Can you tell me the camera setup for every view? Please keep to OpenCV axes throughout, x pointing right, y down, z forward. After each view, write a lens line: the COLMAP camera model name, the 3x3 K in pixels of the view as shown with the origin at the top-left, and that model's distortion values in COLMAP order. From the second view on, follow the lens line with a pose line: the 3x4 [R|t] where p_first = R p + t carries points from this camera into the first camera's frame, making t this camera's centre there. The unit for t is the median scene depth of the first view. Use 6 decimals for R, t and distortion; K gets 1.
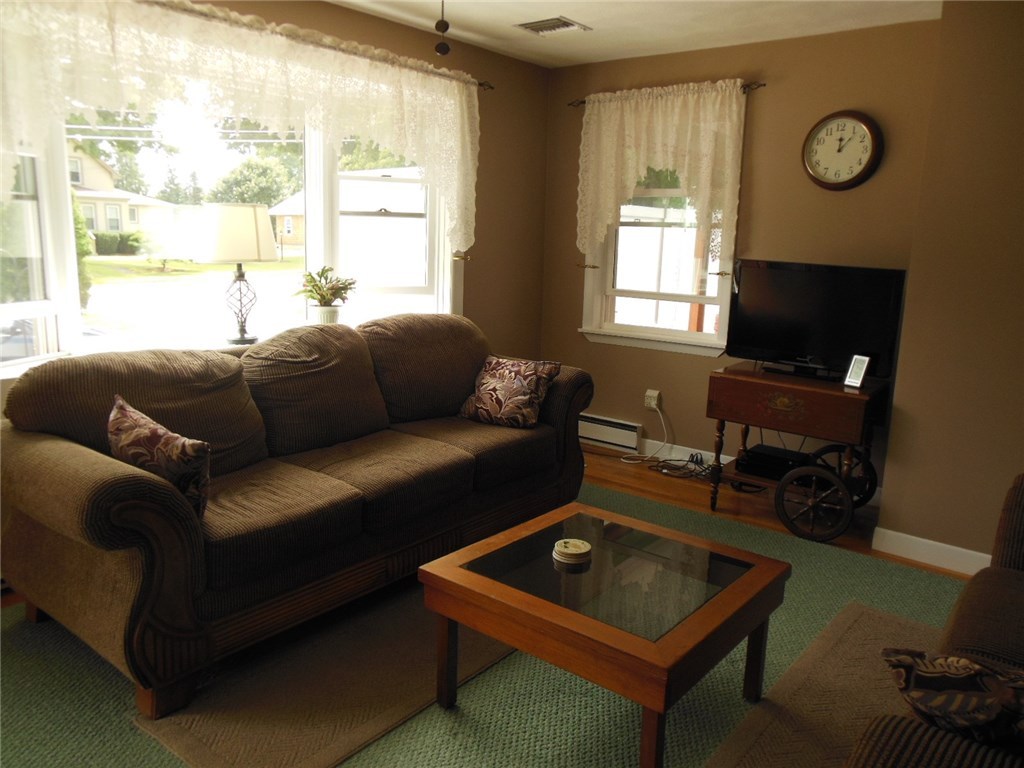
lens RADIAL K [[810.6, 0, 526.3], [0, 810.6, 385.3], [0, 0, 1]] dist [-0.106319, 0.171901]
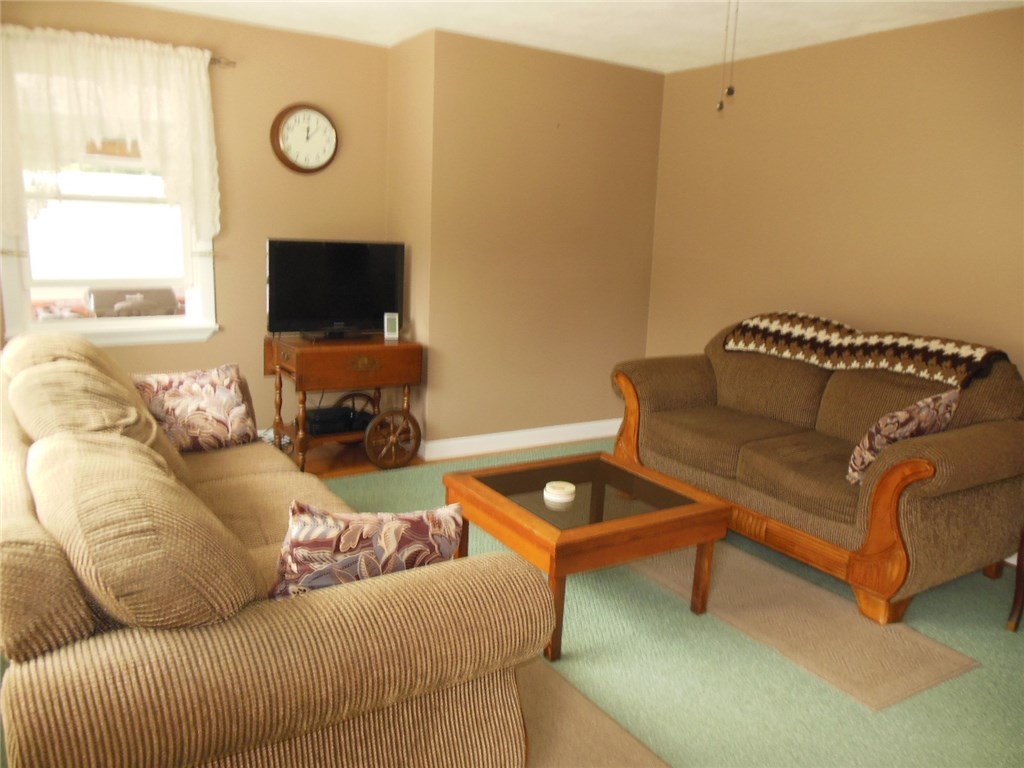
lens RADIAL K [[810.6, 0, 526.3], [0, 810.6, 385.3], [0, 0, 1]] dist [-0.106319, 0.171901]
pose [[0.272439, -0.204938, 0.940094, -0.658821], [0.145704, 0.974573, 0.170230, -0.101738], [-0.951077, 0.090598, 0.295372, 0.401807]]
